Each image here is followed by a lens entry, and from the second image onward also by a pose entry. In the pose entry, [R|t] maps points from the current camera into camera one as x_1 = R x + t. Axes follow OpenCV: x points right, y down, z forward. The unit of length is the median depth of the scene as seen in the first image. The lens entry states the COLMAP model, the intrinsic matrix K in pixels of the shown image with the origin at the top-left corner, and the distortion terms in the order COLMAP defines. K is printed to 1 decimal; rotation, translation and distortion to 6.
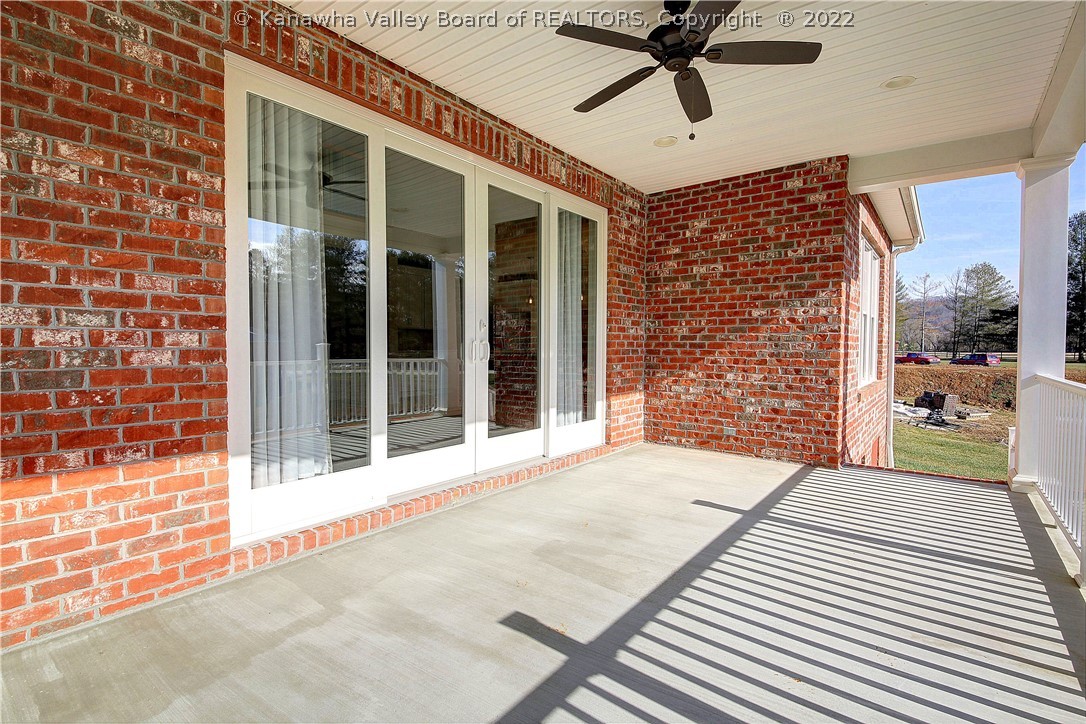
lens RADIAL K [[527.6, 0, 543.6], [0, 527.6, 364.8], [0, 0, 1]] dist [0.018602, -0.000611]
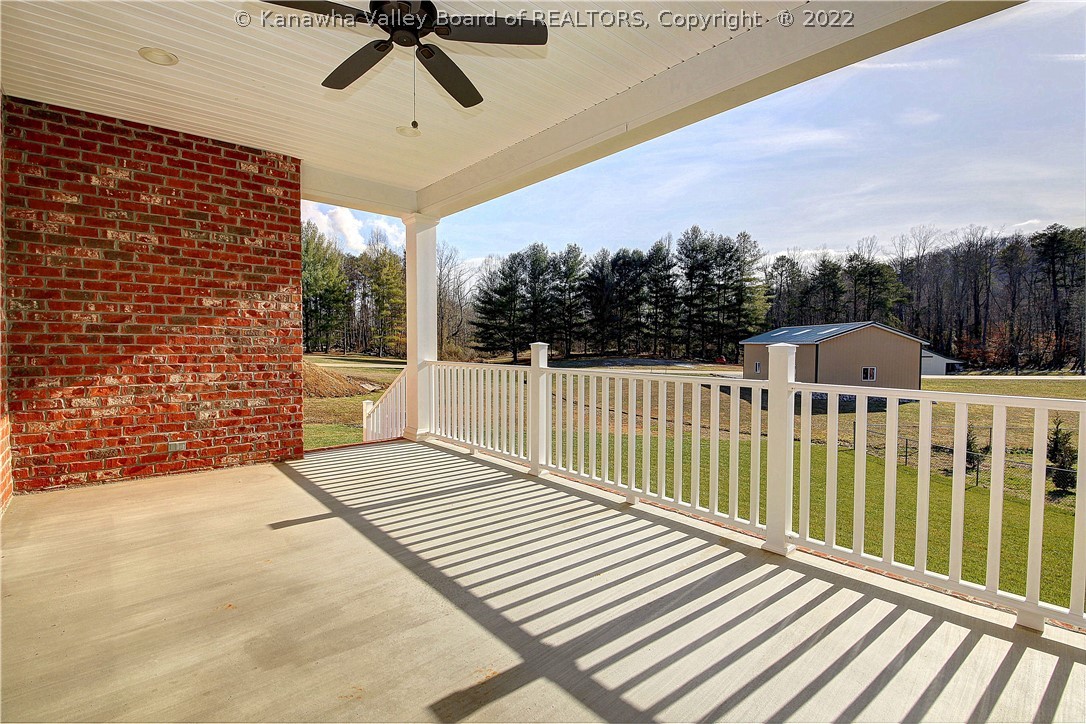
lens RADIAL K [[502.6, 0, 547.3], [0, 502.6, 360.3], [0, 0, 1]] dist [0.012249, -0.010690]
pose [[0.177900, -0.035608, 0.983404, -0.311922], [0.031812, 0.999031, 0.030419, -0.011089], [-0.983534, 0.025872, 0.178861, 0.319928]]
